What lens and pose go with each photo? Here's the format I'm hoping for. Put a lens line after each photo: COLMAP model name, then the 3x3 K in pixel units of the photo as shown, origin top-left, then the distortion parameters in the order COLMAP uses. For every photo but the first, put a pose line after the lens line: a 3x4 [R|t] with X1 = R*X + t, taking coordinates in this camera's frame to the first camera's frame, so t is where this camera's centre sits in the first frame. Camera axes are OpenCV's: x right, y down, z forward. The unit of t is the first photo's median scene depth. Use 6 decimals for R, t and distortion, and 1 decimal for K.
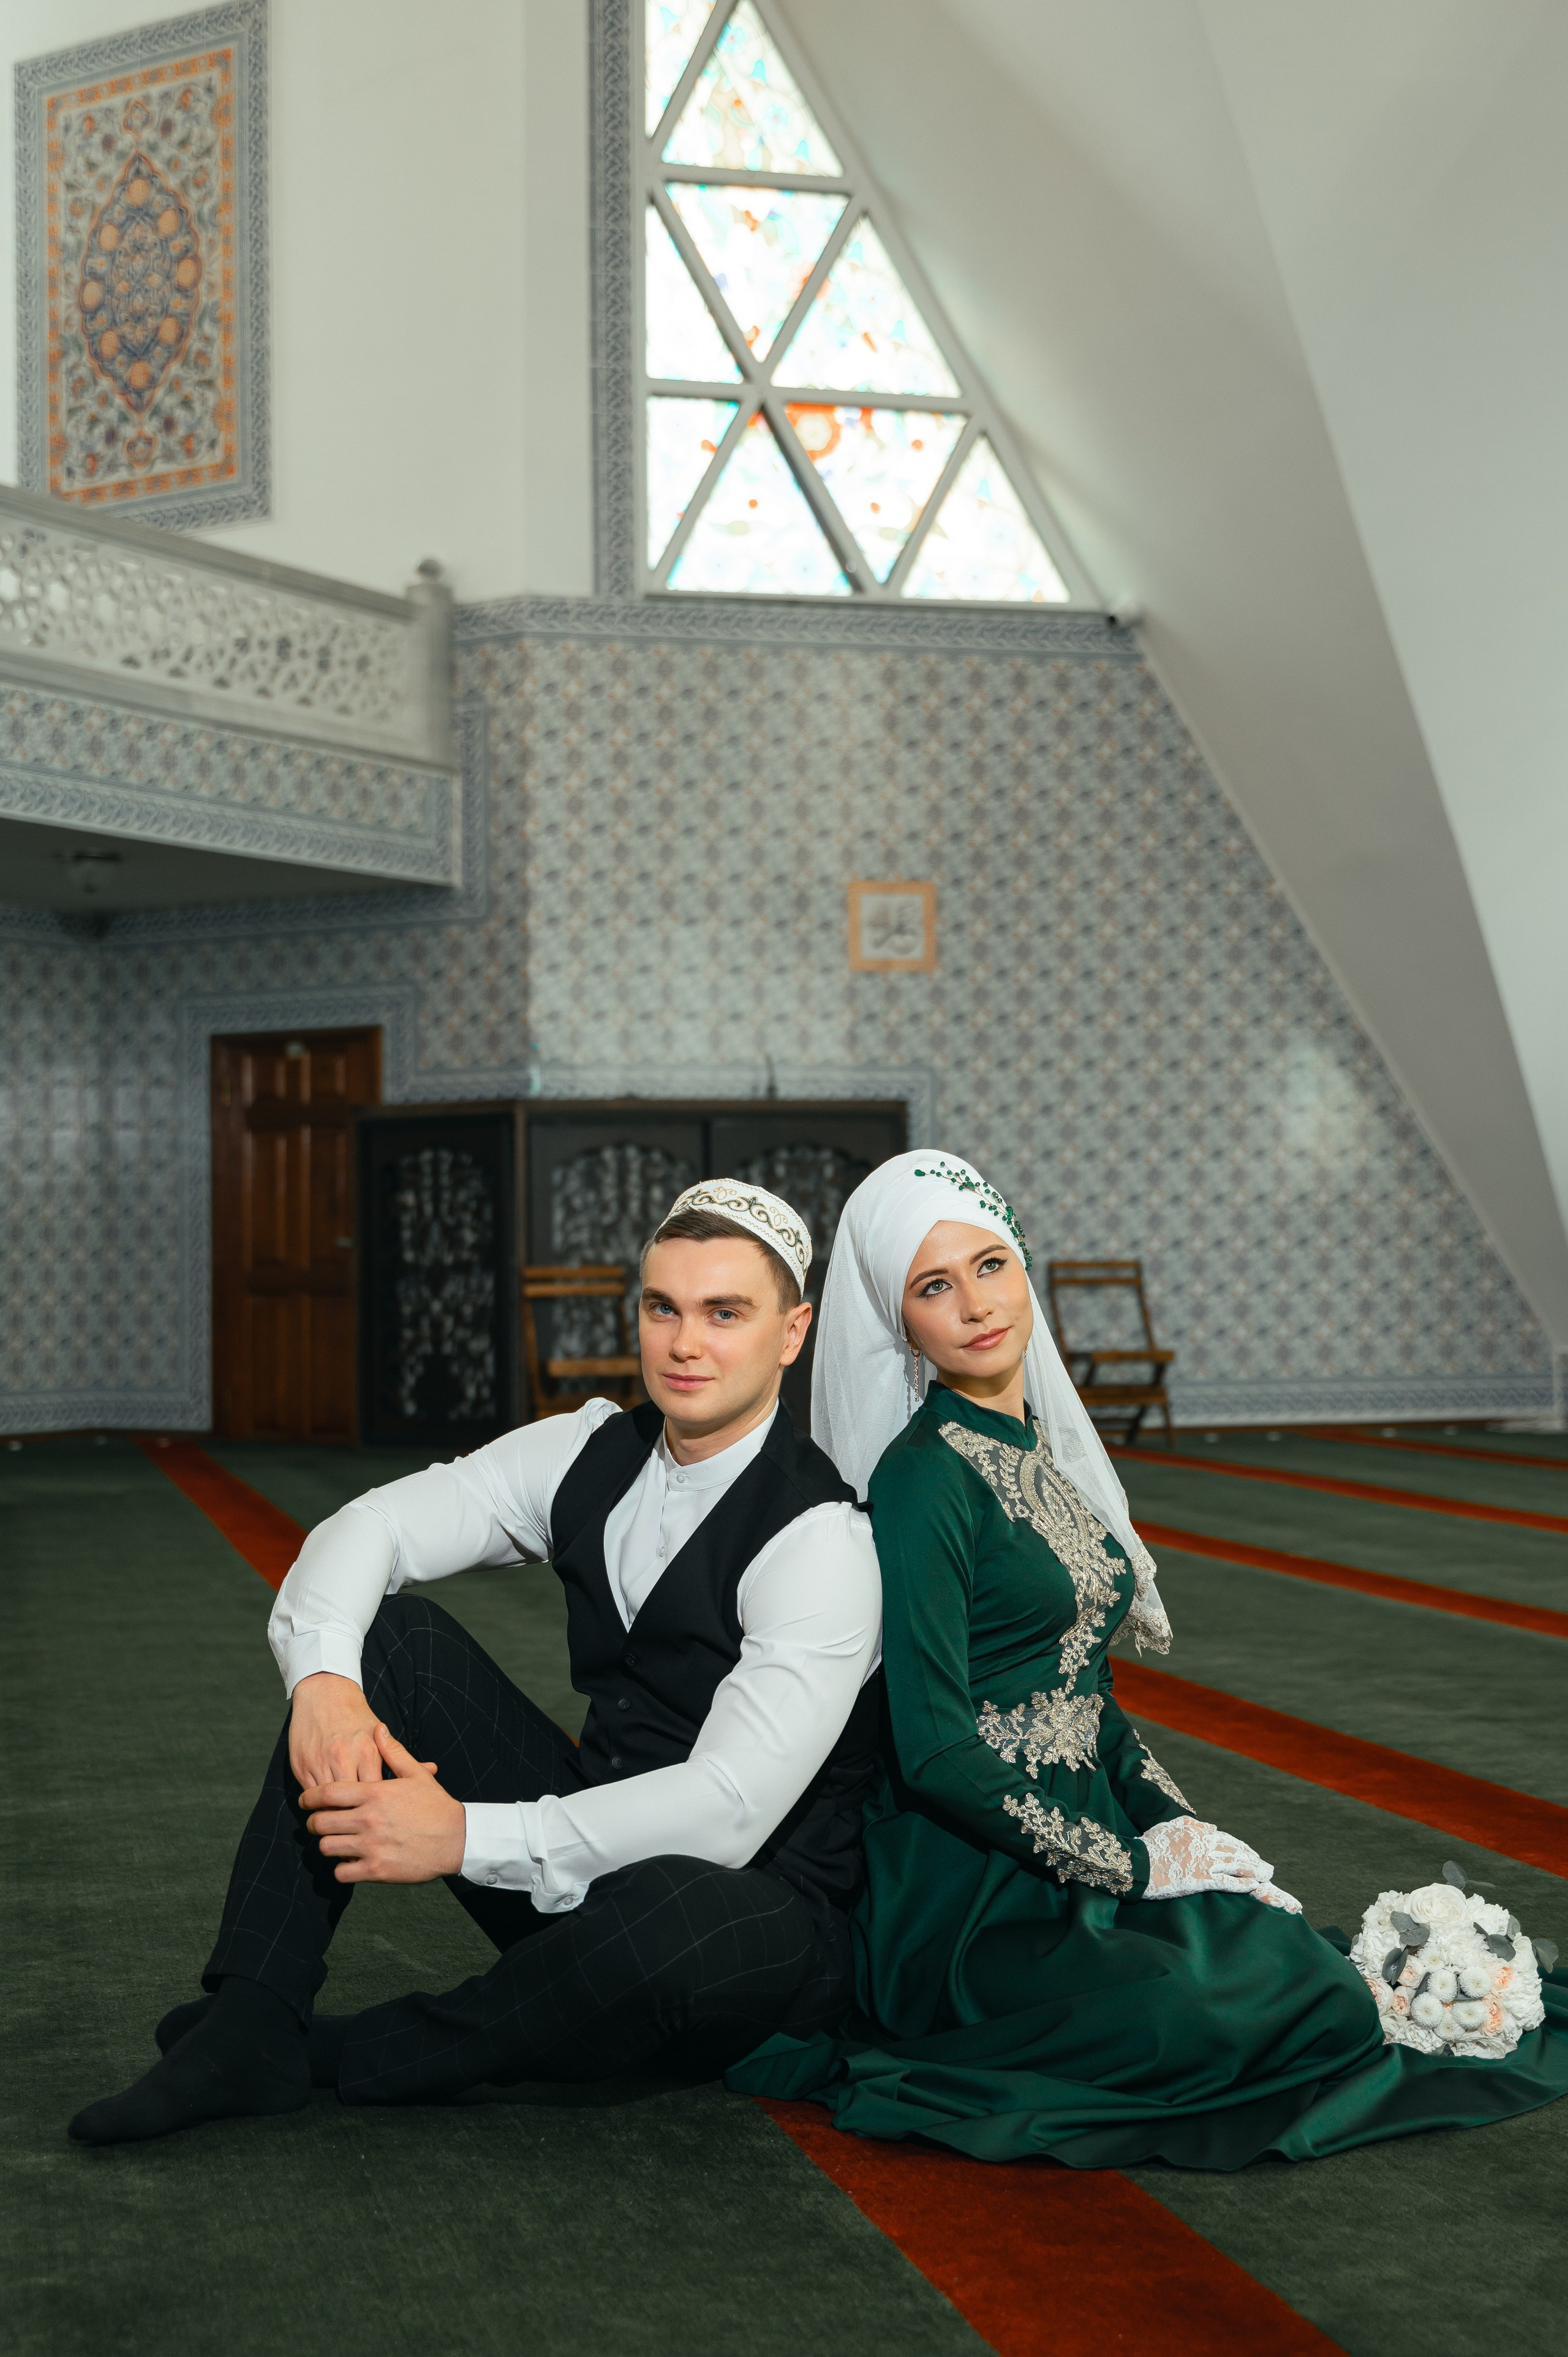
lens RADIAL K [[3181.9, 0, 785.1], [0, 3181.9, 1230.7], [0, 0, 1]] dist [-0.012994, 0.000000]
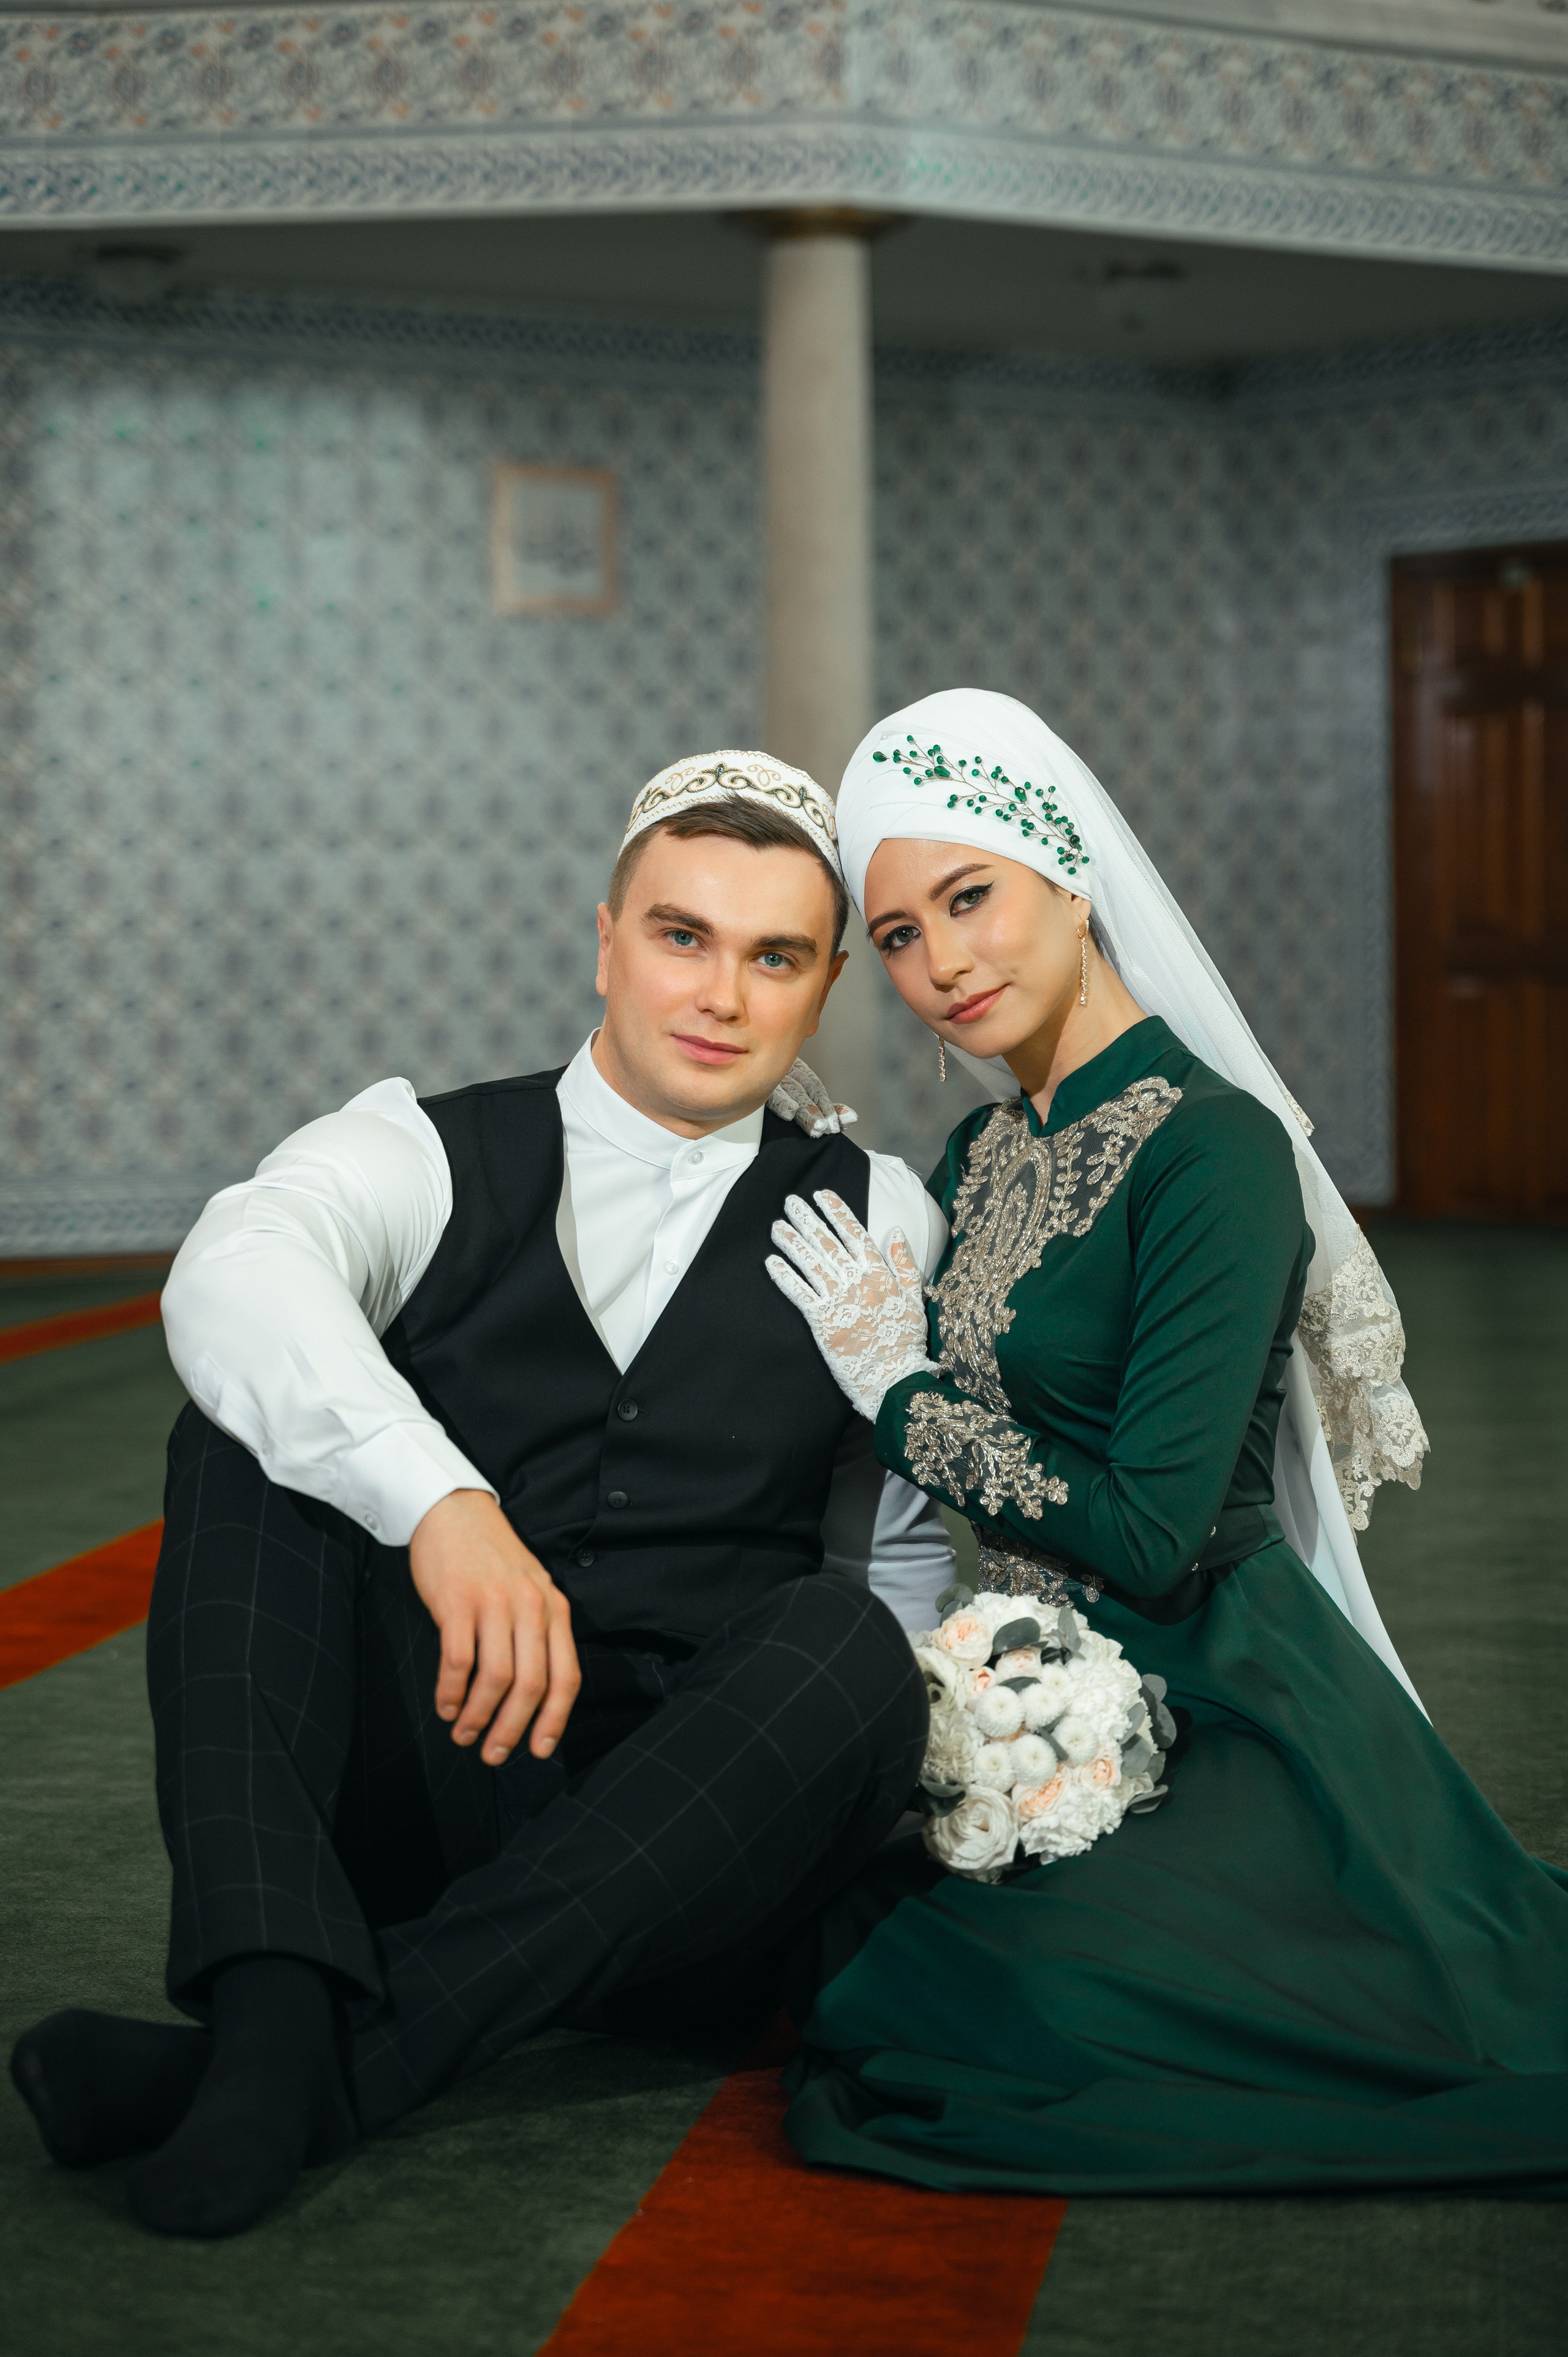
lens RADIAL K [[5355.4, 0, 785.0], [0, 5355.4, 1160.2], [0, 0, 1]] dist [-0.008595, 0.000000]
pose [[0.930556, 0.009952, -0.366013, 0.095428], [0.008231, 0.998809, 0.048083, 0.004316], [0.366056, -0.047757, 0.929367, -0.002337]]
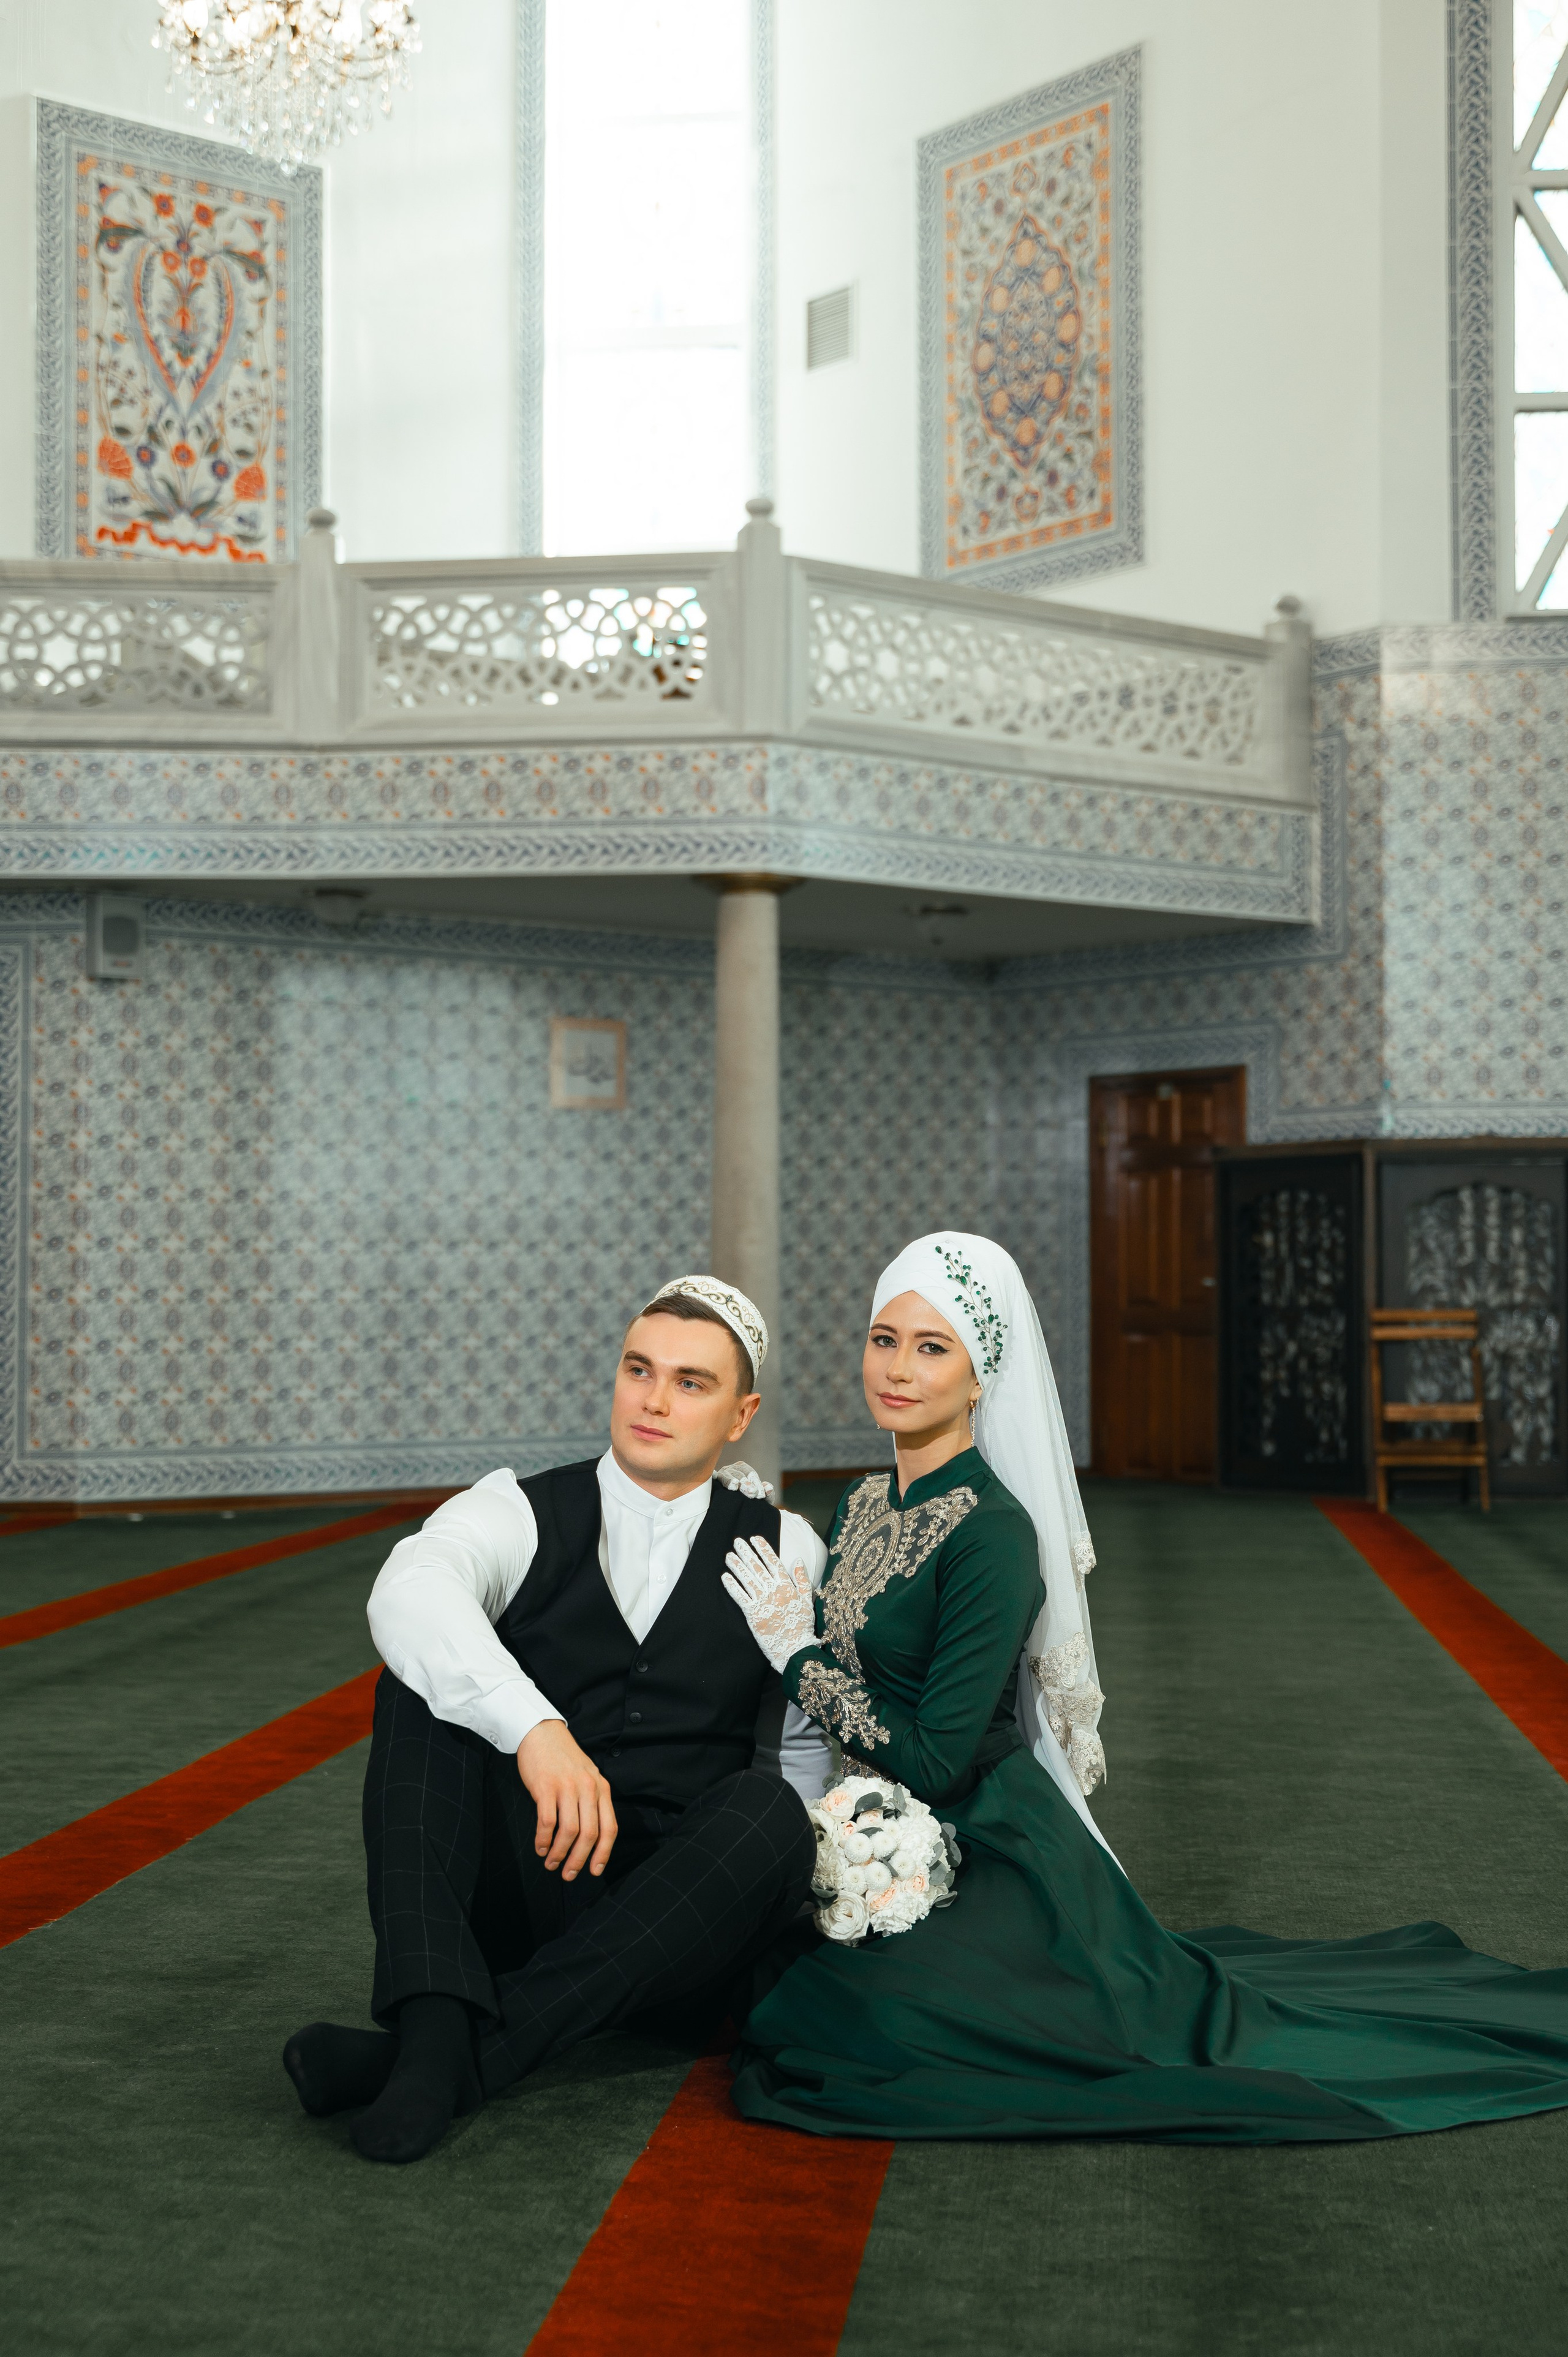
lens RADIAL K [[3298.8, 0, 779.2], [0, 3298.8, 1203.2], [0, 0, 1]] dist [0.005771, 0.000000]
pose [[0.937016, -0.002679, -0.349276, 0.100771], [-0.002606, 0.999889, -0.014661, -0.005962], [0.349276, 0.014647, 0.936905, -0.020040]]
